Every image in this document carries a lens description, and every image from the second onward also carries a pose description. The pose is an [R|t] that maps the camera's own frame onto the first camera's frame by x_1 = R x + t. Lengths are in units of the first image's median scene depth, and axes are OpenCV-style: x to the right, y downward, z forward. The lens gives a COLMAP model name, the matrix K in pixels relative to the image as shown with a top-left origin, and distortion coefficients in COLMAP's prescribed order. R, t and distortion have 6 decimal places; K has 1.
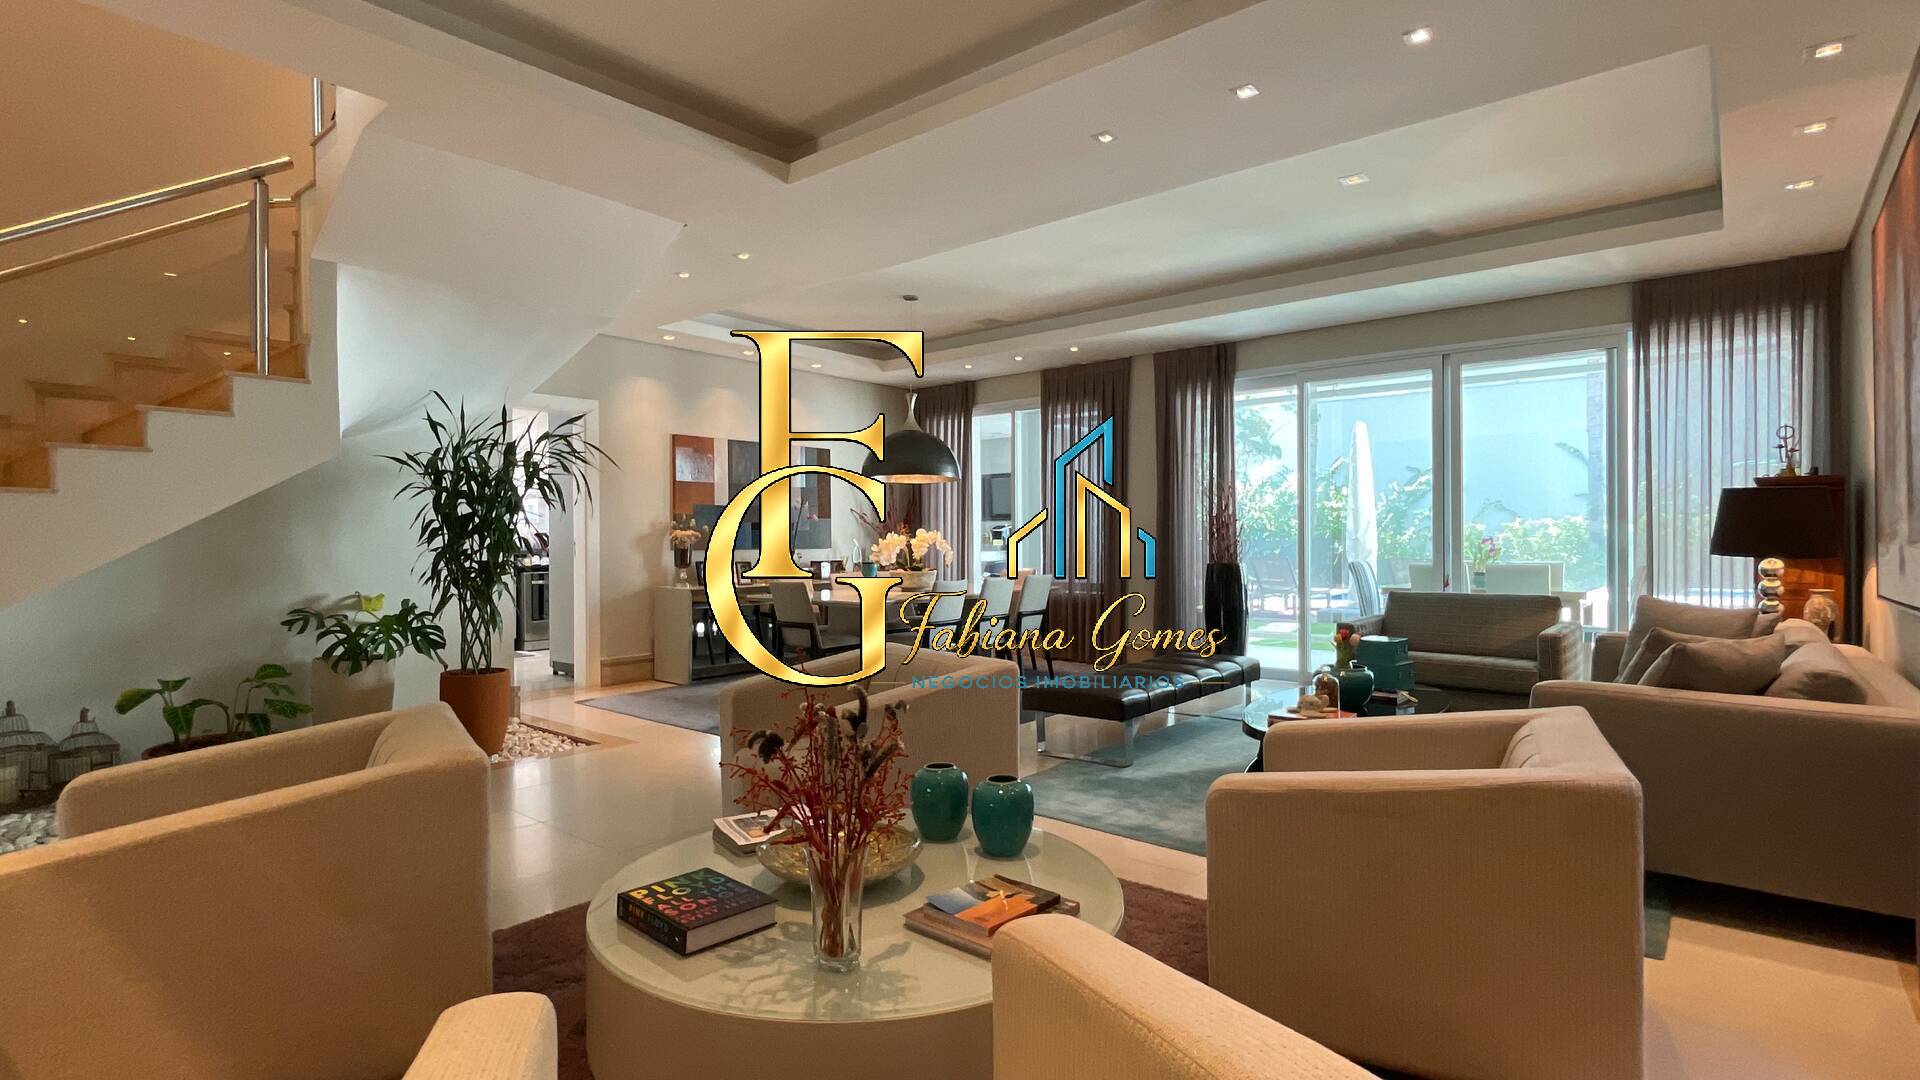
lens RADIAL K [[934.8, 0, 948.7], [0, 934.8, 541.1], [0, 0, 1]] dist [0.000459, -0.001003]
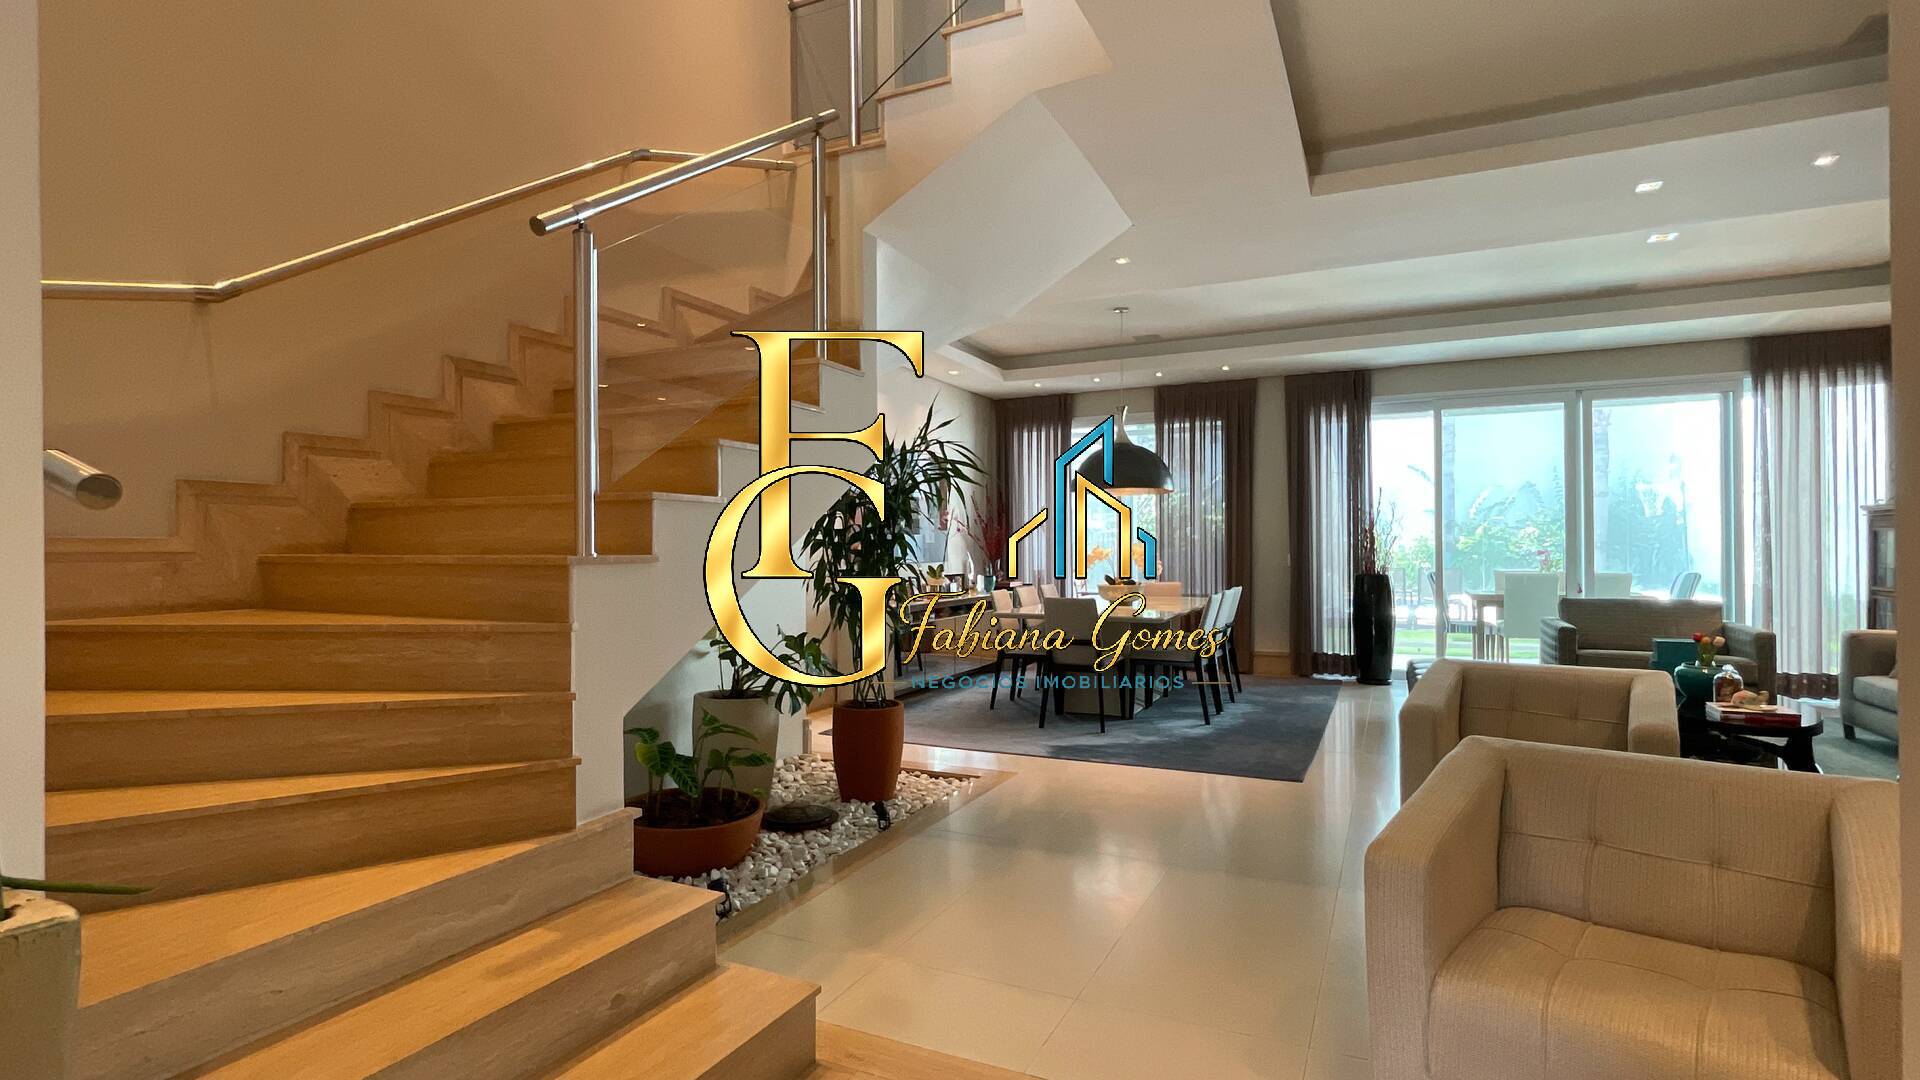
lens RADIAL K [[934.8, 0, 948.7], [0, 934.8, 541.1], [0, 0, 1]] dist [0.000459, -0.001003]
pose [[0.965559, 0.000115, 0.260183, -0.517433], [0.002253, 0.999959, -0.008803, -0.006636], [-0.260173, 0.009086, 0.965519, 0.098071]]
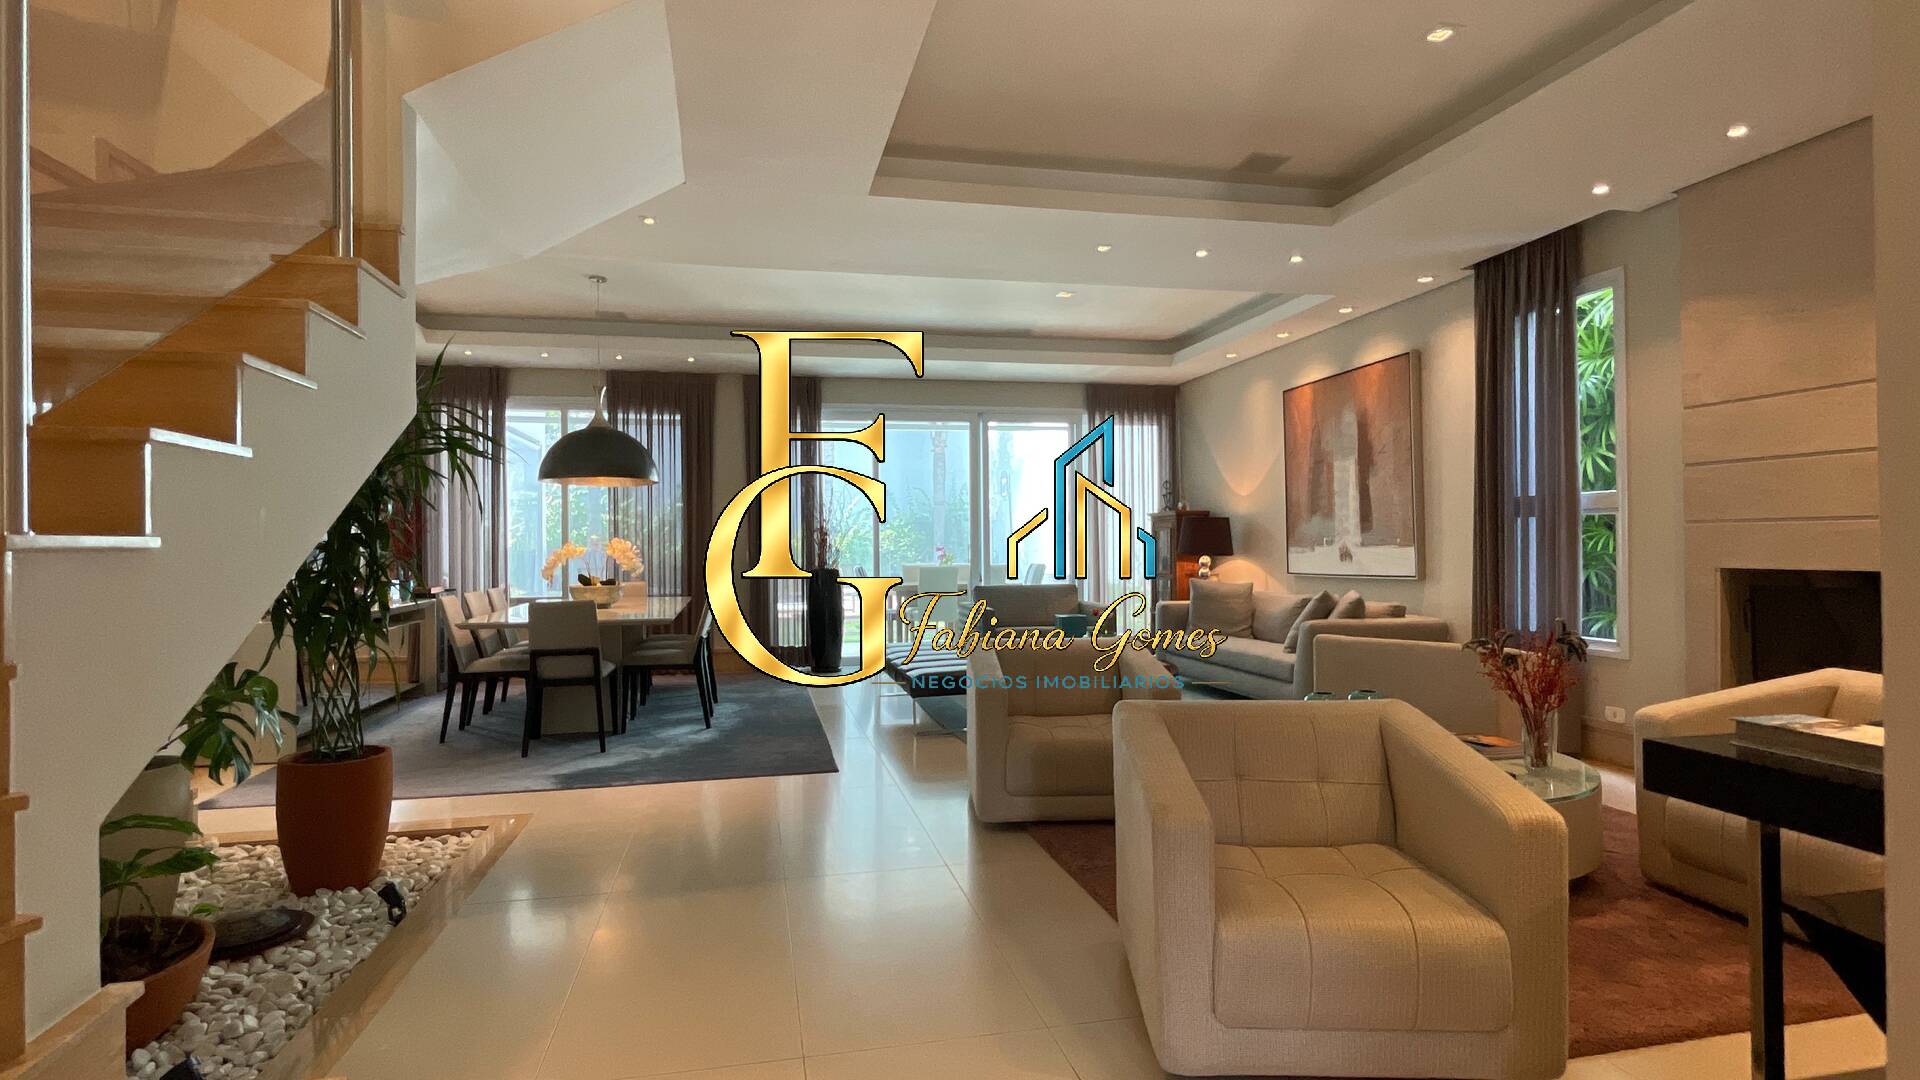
lens RADIAL K [[934.8, 0, 948.7], [0, 934.8, 541.1], [0, 0, 1]] dist [0.000459, -0.001003]
pose [[0.602834, 0.001781, 0.797865, -0.597505], [0.007795, 0.999937, -0.008122, -0.000324], [-0.797829, 0.011115, 0.602782, 0.214122]]
